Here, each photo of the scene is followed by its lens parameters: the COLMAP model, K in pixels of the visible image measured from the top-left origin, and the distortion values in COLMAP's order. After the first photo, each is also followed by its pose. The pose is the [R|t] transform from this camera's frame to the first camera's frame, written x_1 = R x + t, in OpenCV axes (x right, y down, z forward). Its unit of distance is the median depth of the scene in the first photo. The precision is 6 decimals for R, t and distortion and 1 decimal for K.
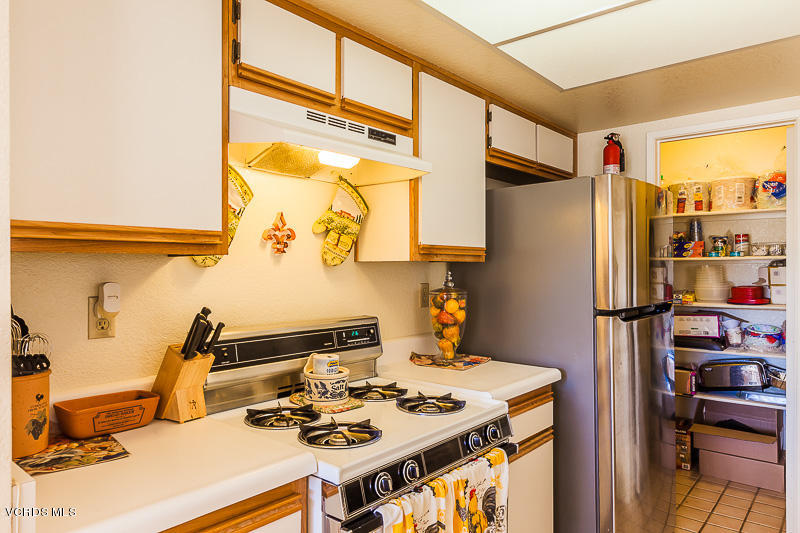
lens RADIAL K [[526.8, 0, 396.9], [0, 526.8, 263.3], [0, 0, 1]] dist [-0.020680, 0.000080]
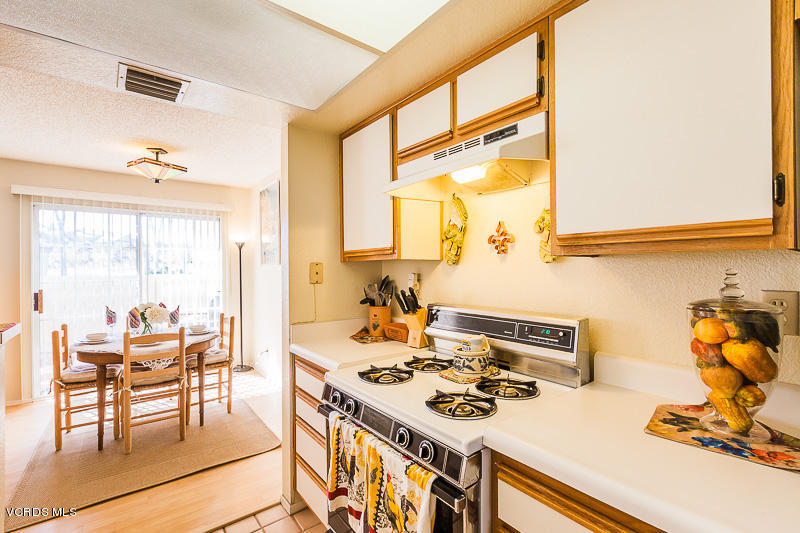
lens RADIAL K [[362.3, 0, 395.2], [0, 362.3, 266.0], [0, 0, 1]] dist [0.003362, -0.001126]
pose [[-0.202990, -0.002055, -0.979179, 0.623824], [0.016918, 0.999841, -0.005606, 0.010228], [0.979035, -0.017704, -0.202923, 0.845423]]
